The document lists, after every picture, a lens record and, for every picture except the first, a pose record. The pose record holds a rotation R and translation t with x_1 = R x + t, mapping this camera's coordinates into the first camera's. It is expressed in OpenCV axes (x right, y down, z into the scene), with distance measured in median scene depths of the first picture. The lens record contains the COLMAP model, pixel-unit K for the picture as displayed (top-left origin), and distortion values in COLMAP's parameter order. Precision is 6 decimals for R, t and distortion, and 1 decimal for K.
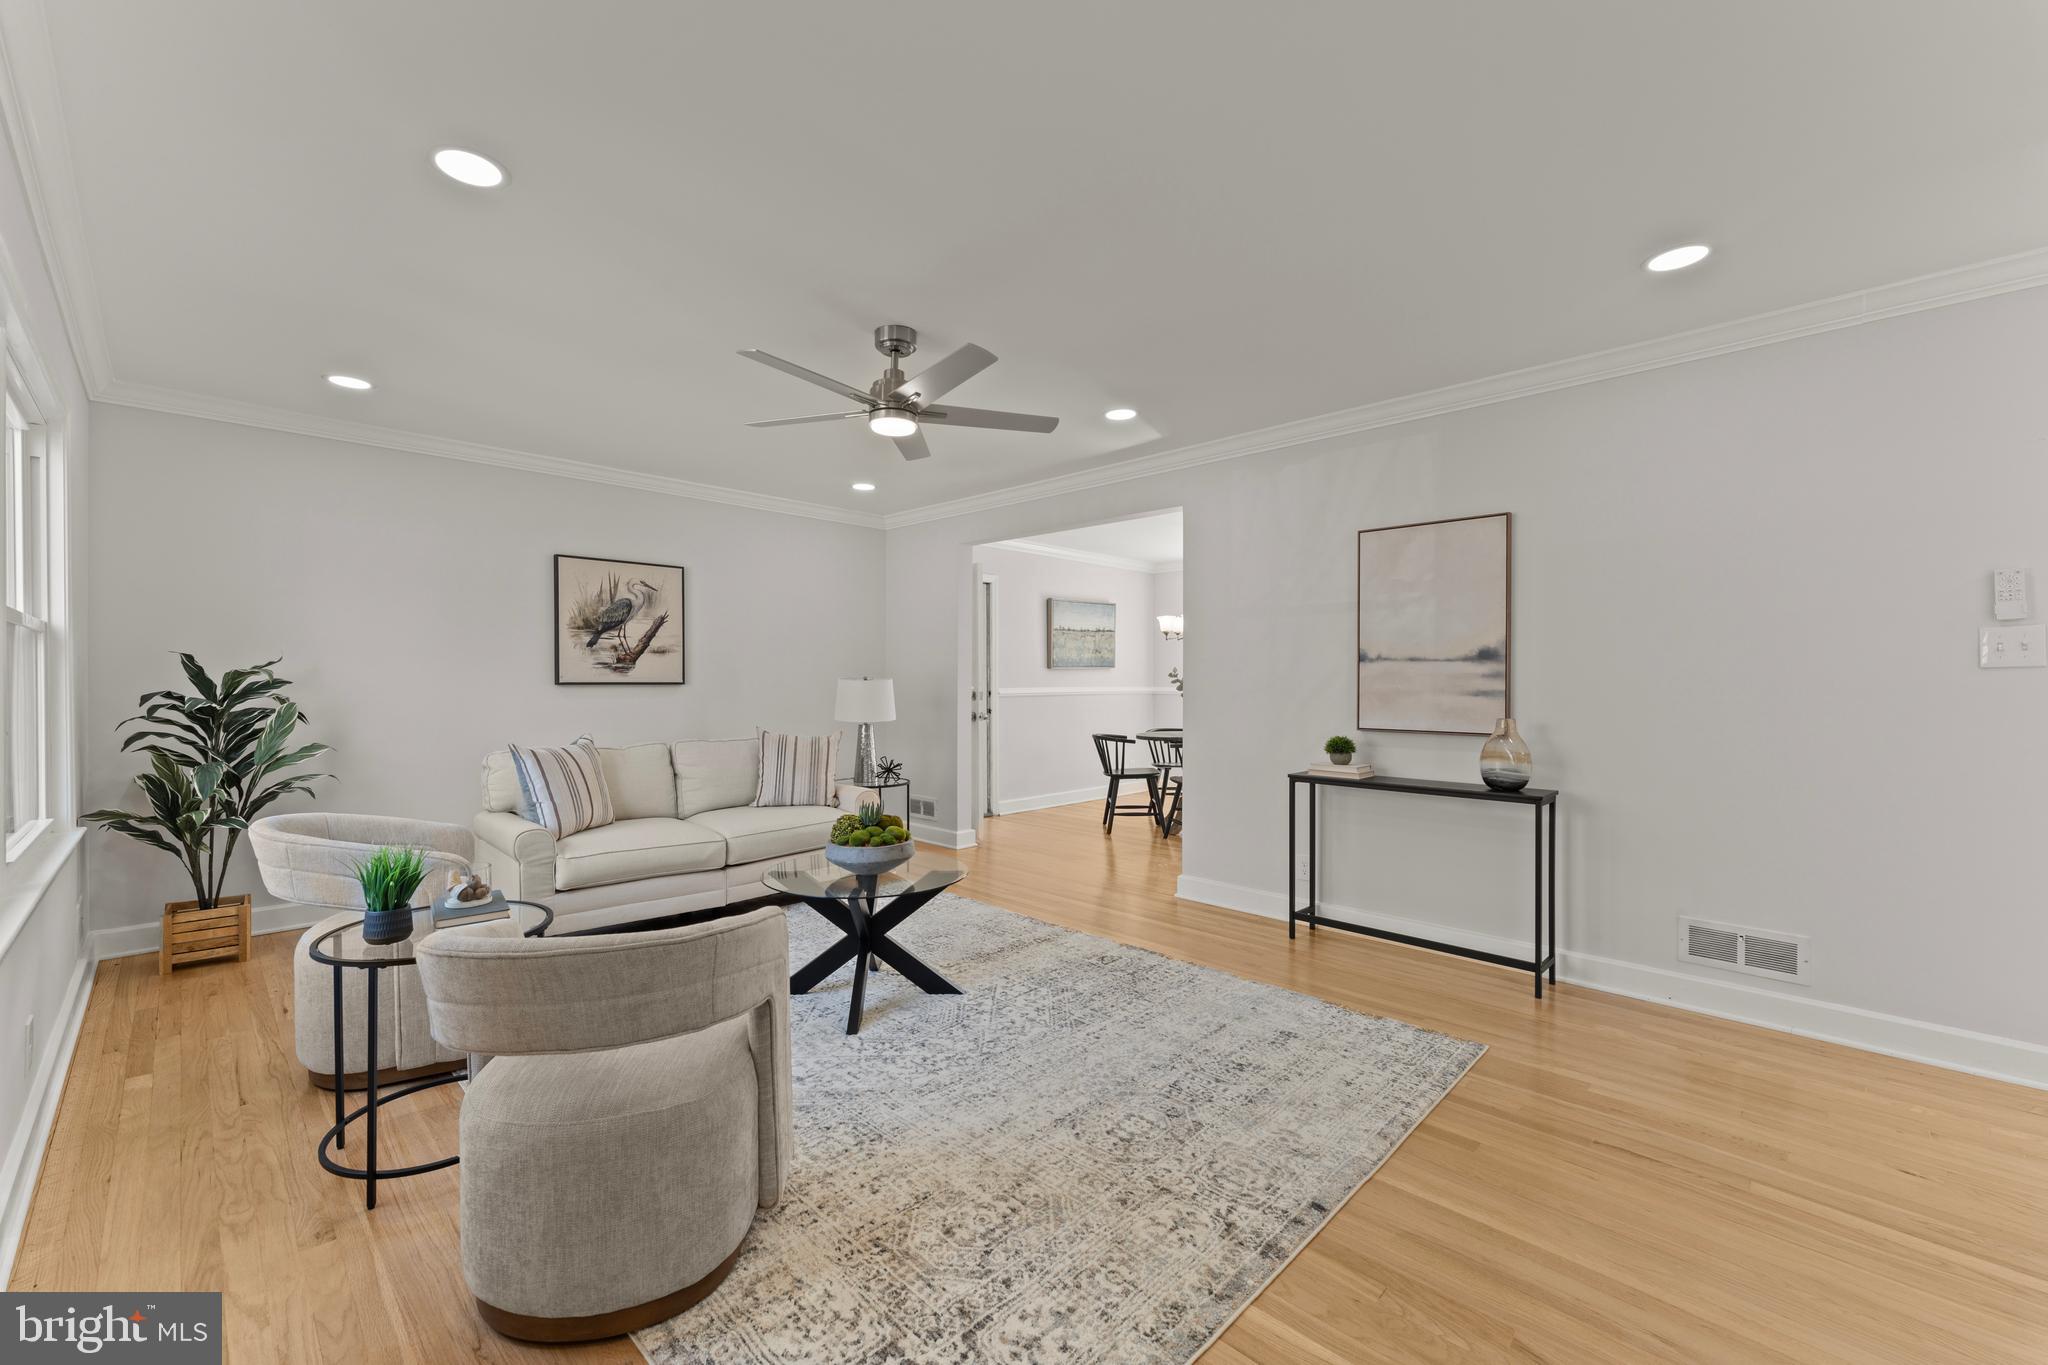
lens RADIAL K [[812.7, 0, 1038.1], [0, 812.7, 688.3], [0, 0, 1]] dist [-0.000431, 0.000129]
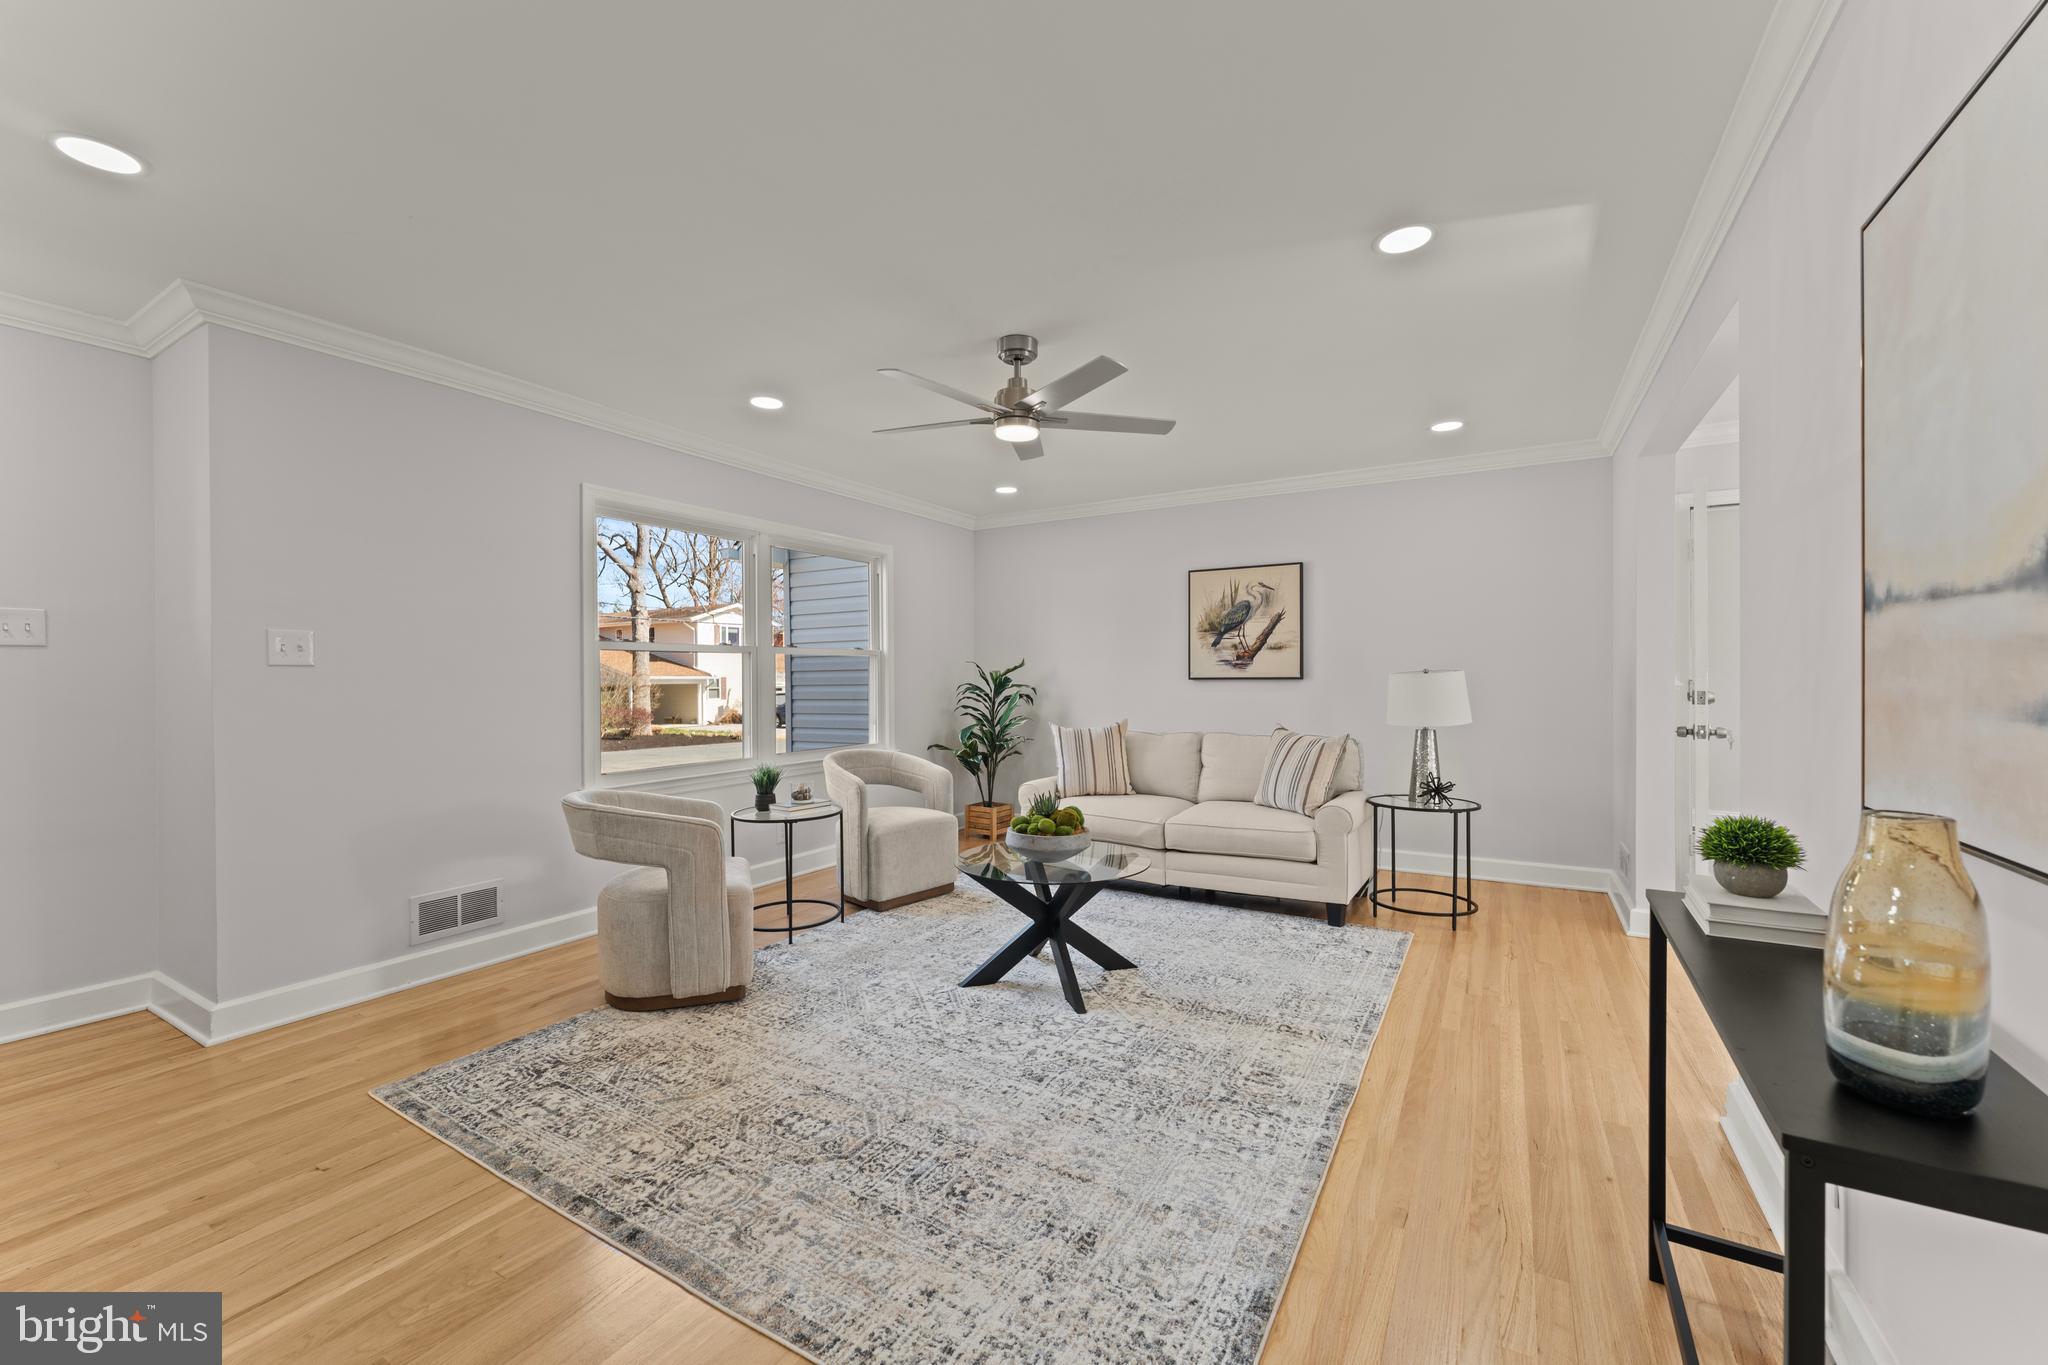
lens RADIAL K [[829.7, 0, 1013.6], [0, 829.7, 675.0], [0, 0, 1]] dist [0.000663, 0.000246]
pose [[0.224703, -0.005709, -0.974411, 0.656405], [-0.004147, 0.999968, -0.006815, -0.002169], [0.974419, 0.005572, 0.224672, 0.573786]]
